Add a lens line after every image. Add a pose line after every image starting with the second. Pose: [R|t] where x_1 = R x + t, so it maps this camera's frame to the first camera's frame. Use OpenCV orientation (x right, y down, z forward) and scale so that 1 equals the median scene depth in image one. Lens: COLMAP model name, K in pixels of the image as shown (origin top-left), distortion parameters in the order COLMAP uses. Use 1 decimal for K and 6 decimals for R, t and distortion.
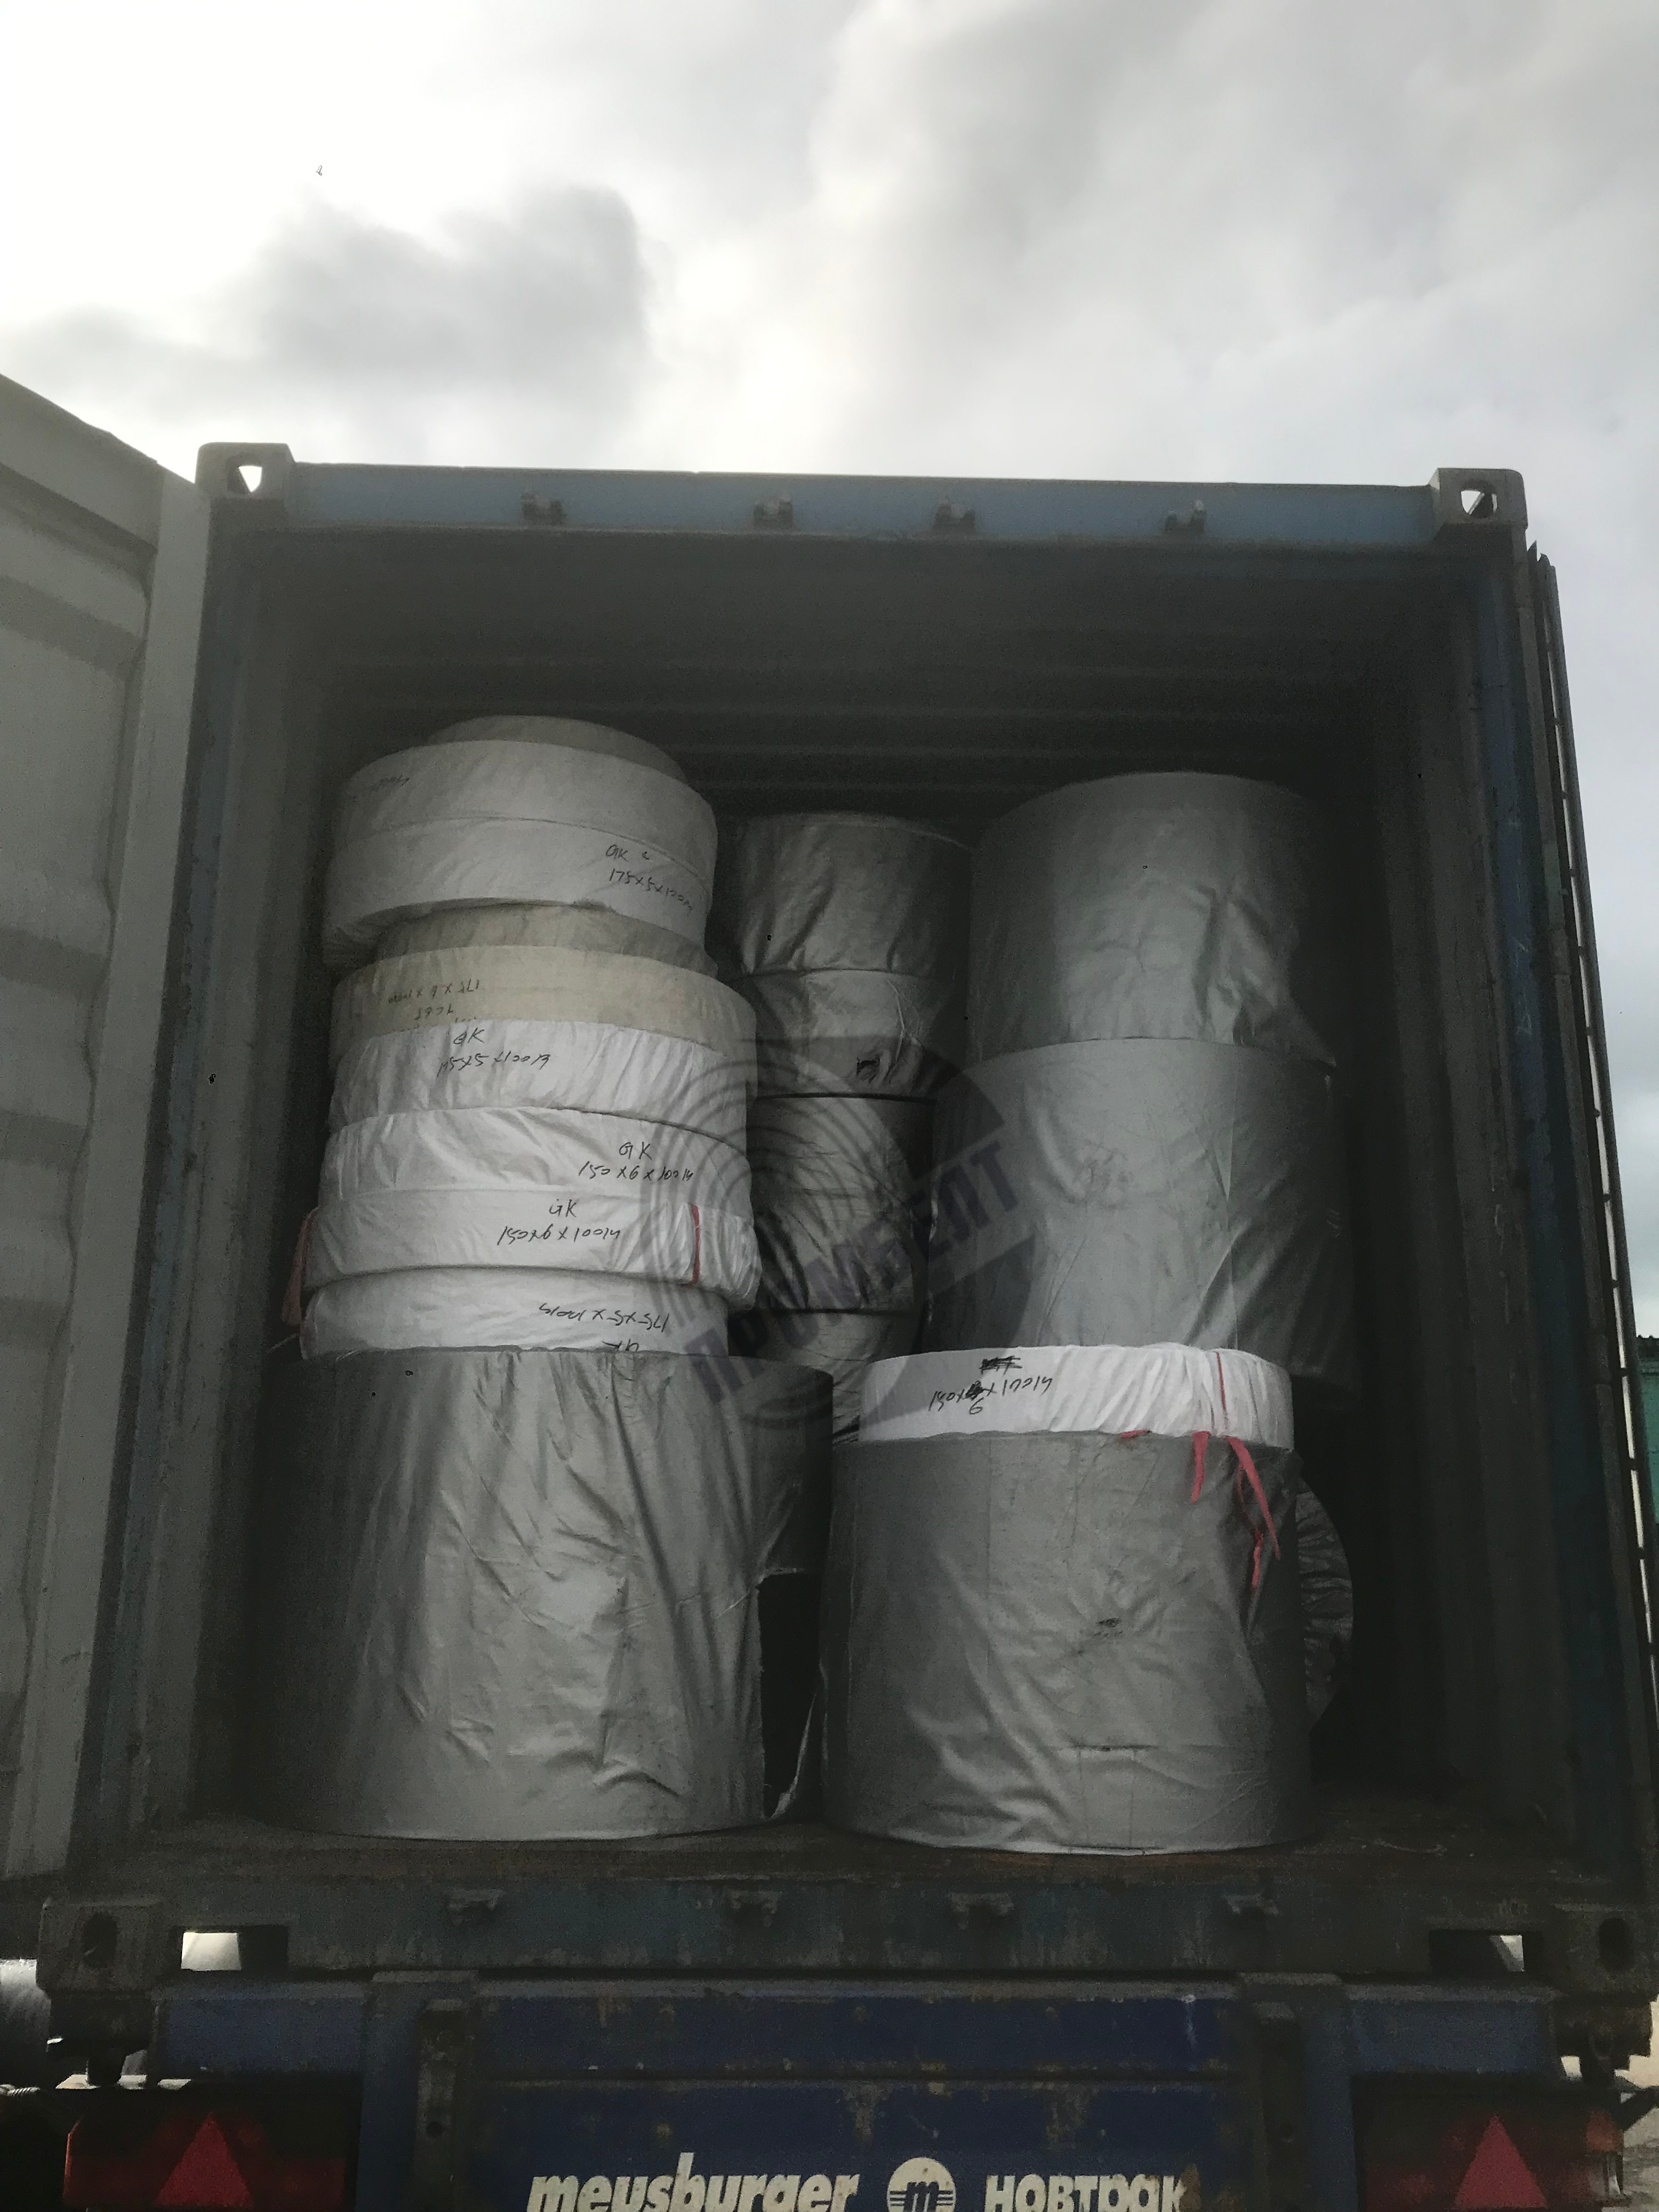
lens RADIAL K [[1447.6, 0, 829.5], [0, 1447.6, 1106.0], [0, 0, 1]] dist [0.001895, 0.000094]
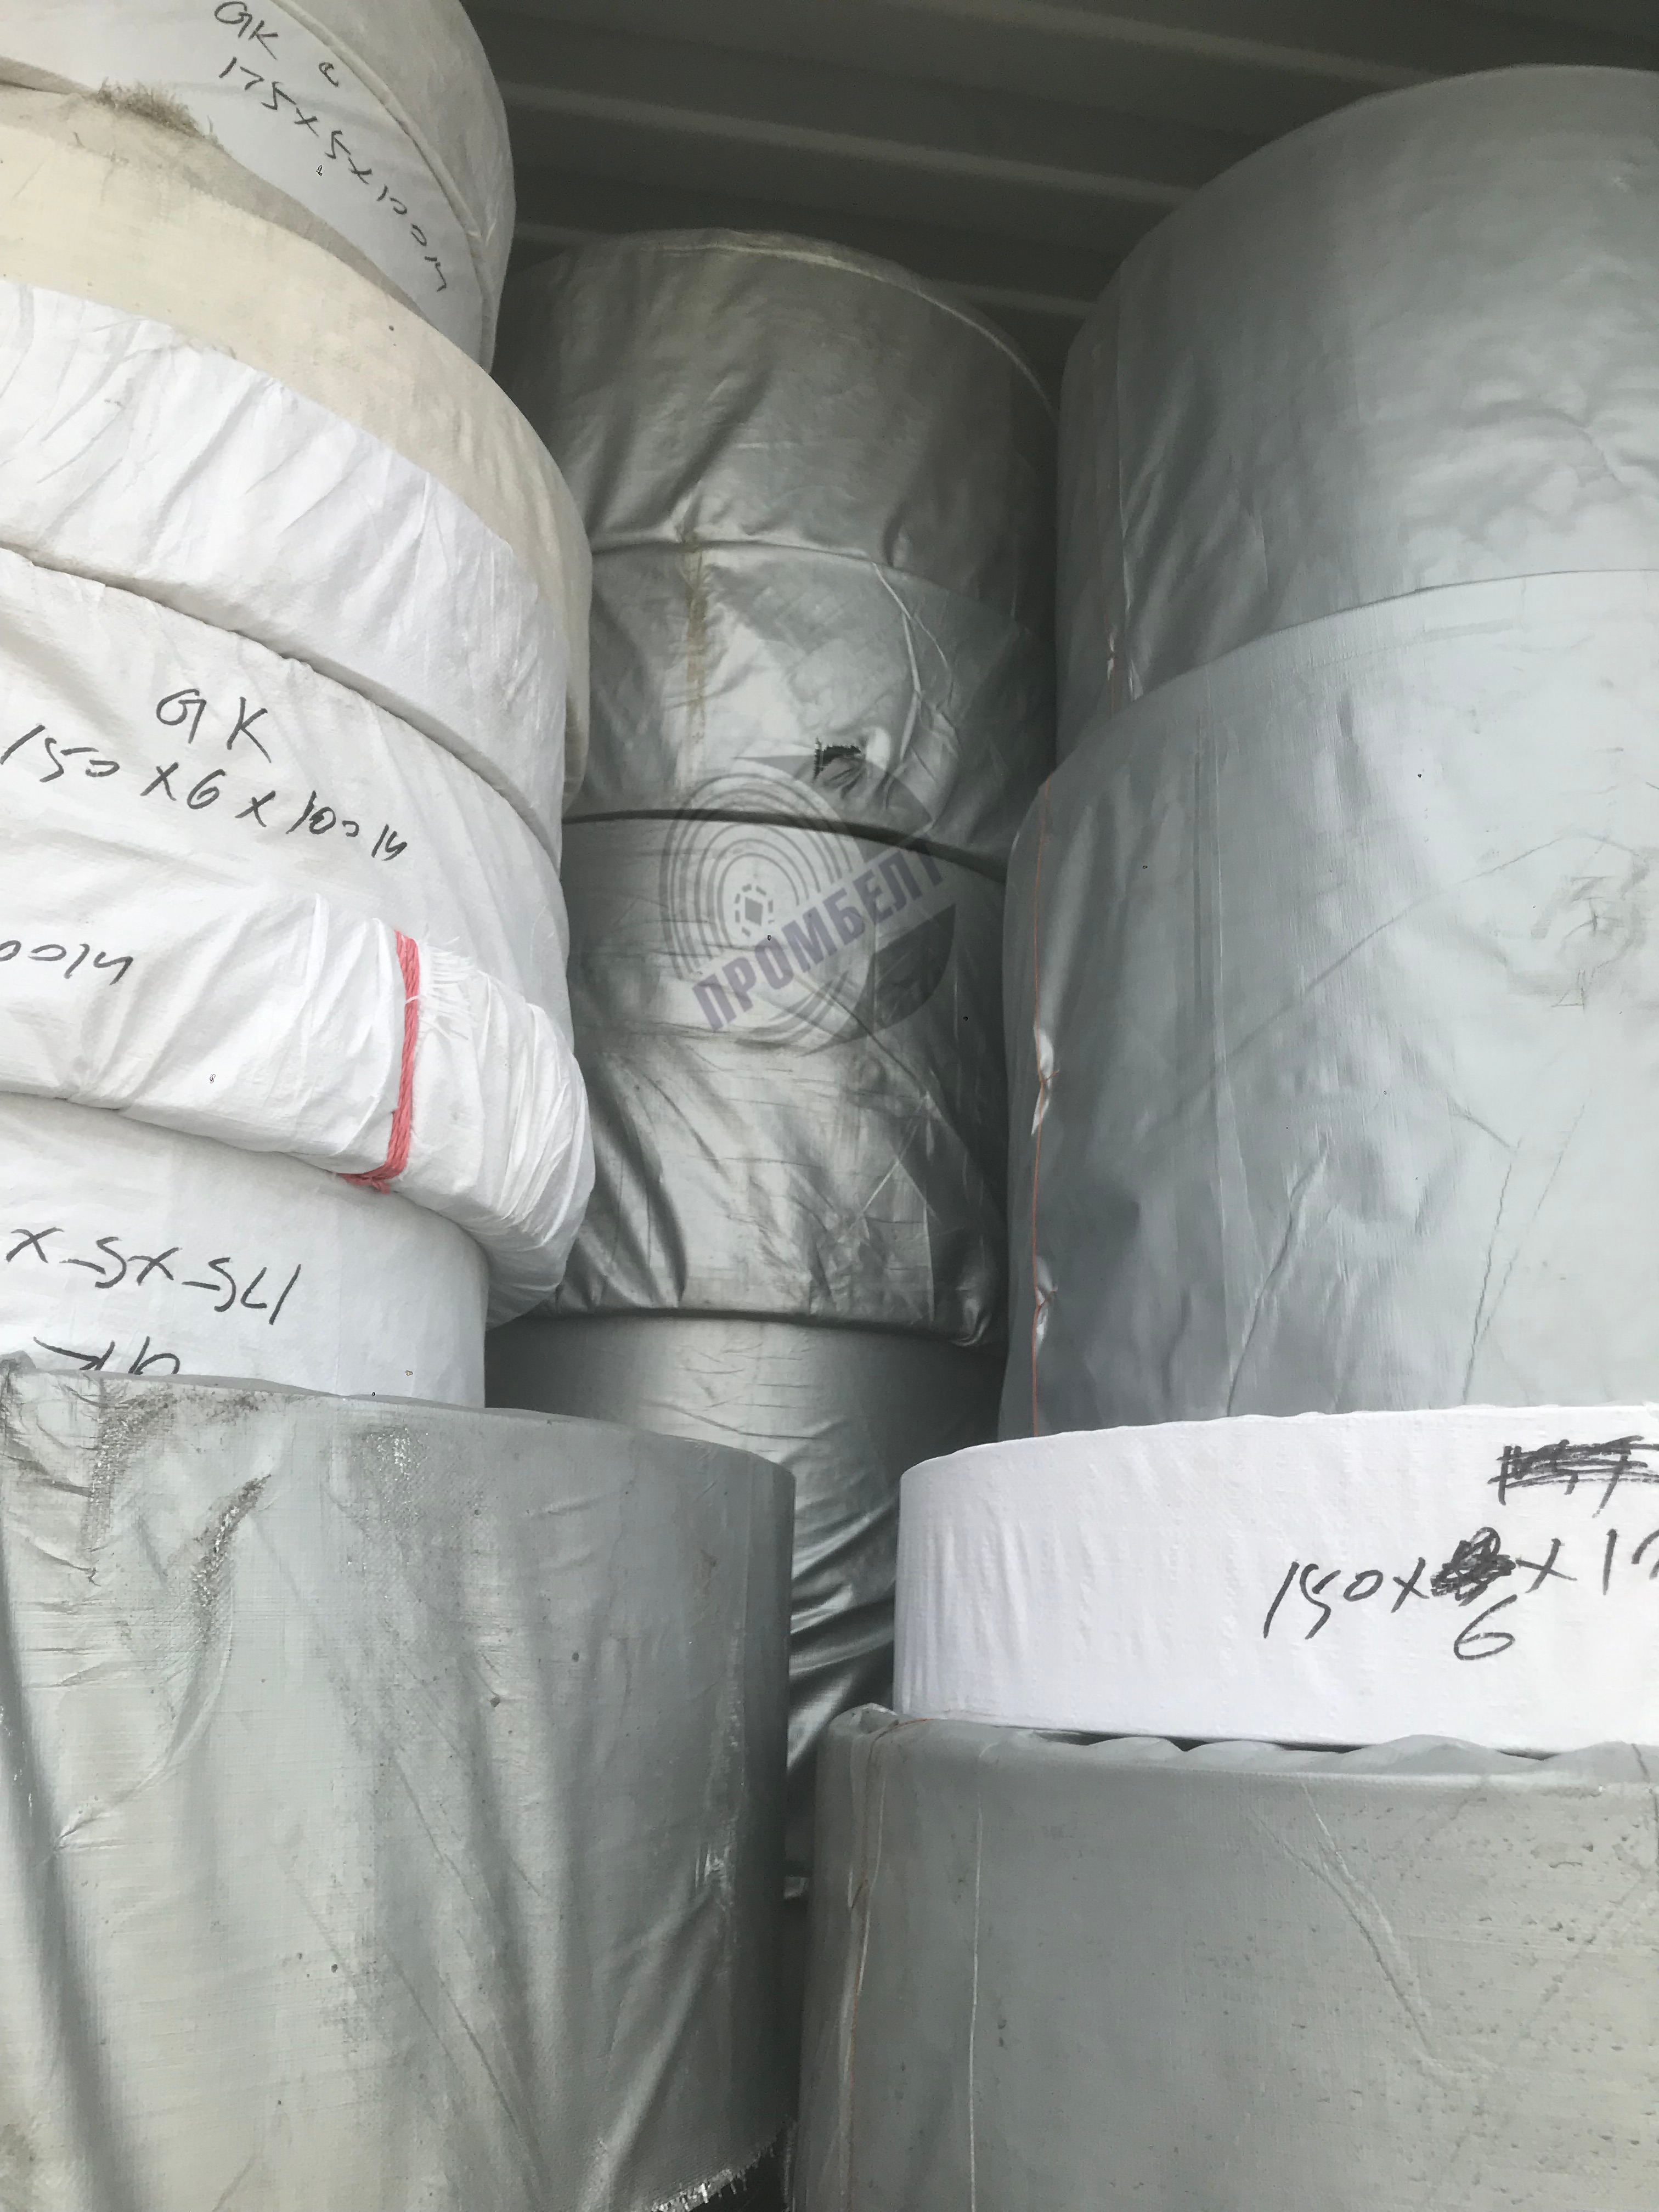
lens RADIAL K [[1822.8, 0, 829.5], [0, 1822.8, 1106.0], [0, 0, 1]] dist [-0.008894, -0.008138]
pose [[0.991278, 0.051308, 0.121392, -0.048113], [-0.050258, 0.998668, -0.011702, 0.107243], [-0.121830, 0.005499, 0.992536, 0.596903]]
